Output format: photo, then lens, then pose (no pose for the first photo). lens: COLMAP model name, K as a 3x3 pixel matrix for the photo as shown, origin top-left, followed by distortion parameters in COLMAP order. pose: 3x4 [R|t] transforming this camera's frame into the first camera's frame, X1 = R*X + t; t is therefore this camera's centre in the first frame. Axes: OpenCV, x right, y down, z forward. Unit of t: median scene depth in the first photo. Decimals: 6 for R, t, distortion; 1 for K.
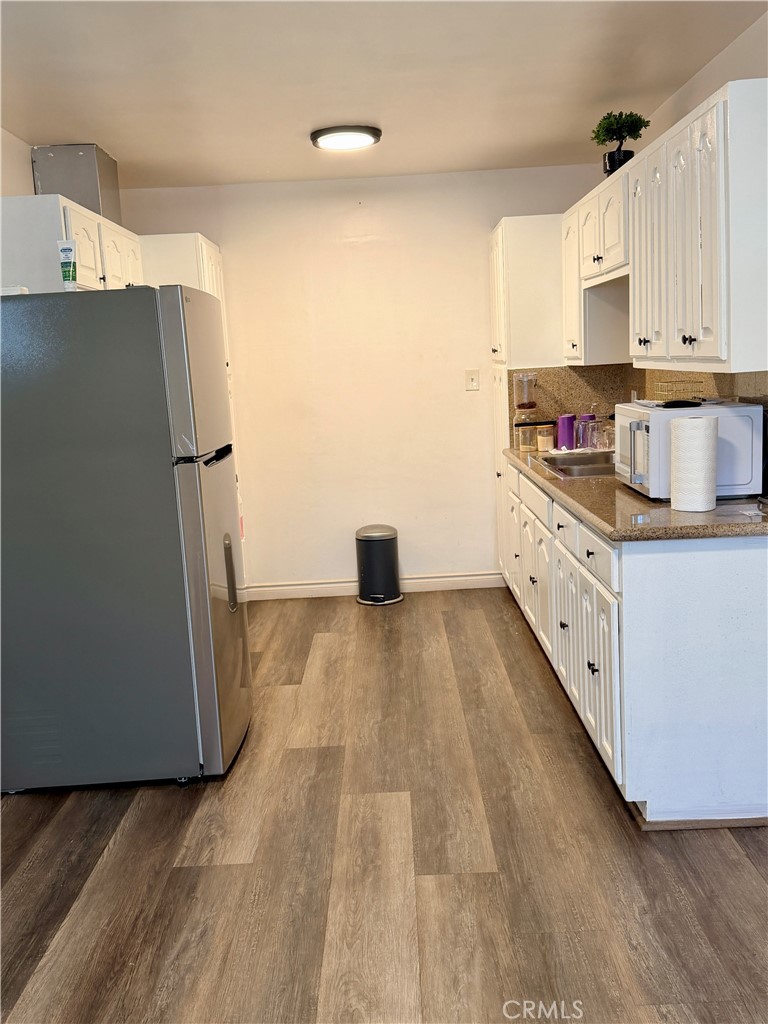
lens RADIAL K [[965.6, 0, 386.1], [0, 965.6, 510.0], [0, 0, 1]] dist [0.167134, -0.352903]
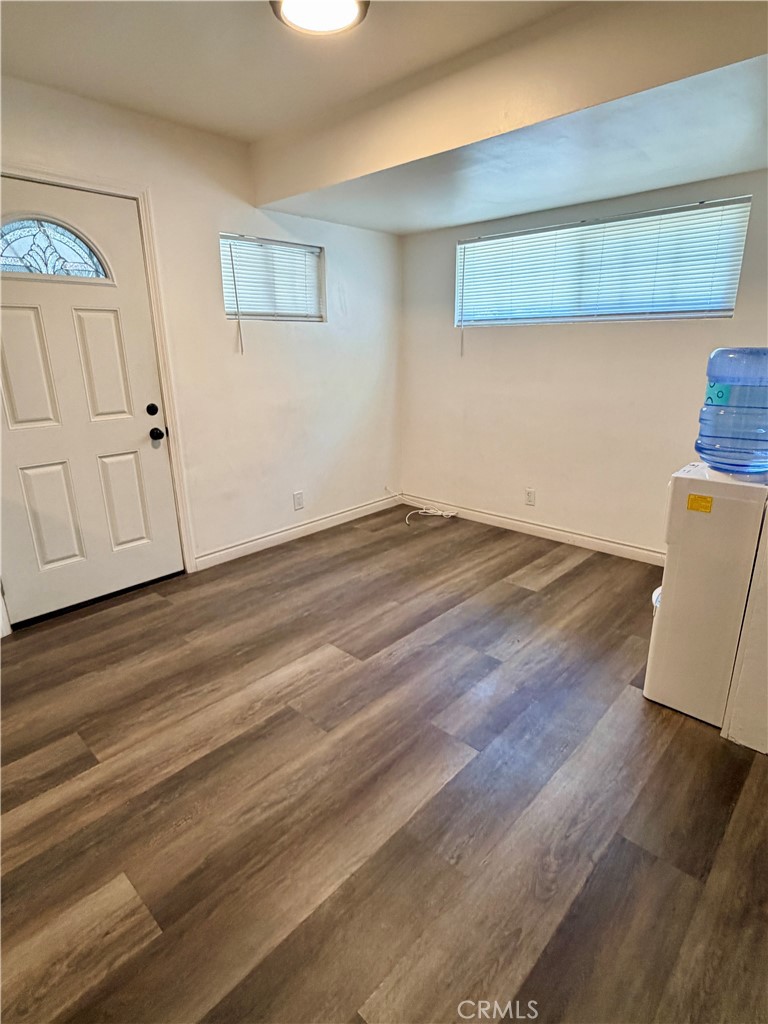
lens RADIAL K [[540.7, 0, 387.1], [0, 540.7, 508.7], [0, 0, 1]] dist [-0.001154, -0.000020]
pose [[-0.730017, -0.140851, 0.668757, -0.737474], [0.157762, 0.917373, 0.365427, -0.127109], [-0.664971, 0.372273, -0.647477, 1.245952]]
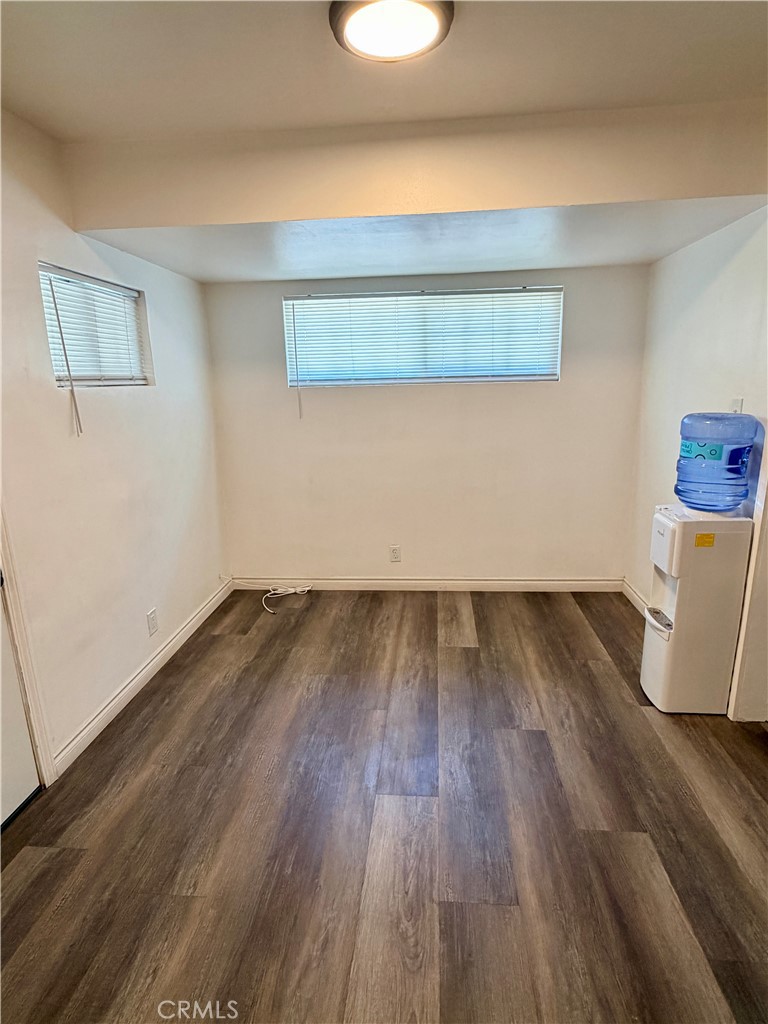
lens RADIAL K [[540.7, 0, 387.1], [0, 540.7, 508.7], [0, 0, 1]] dist [-0.001154, -0.000020]
pose [[-0.993286, 0.055325, 0.101594, -0.096071], [0.090107, 0.920770, 0.379557, -0.239212], [-0.072546, 0.386163, -0.919573, 1.331278]]
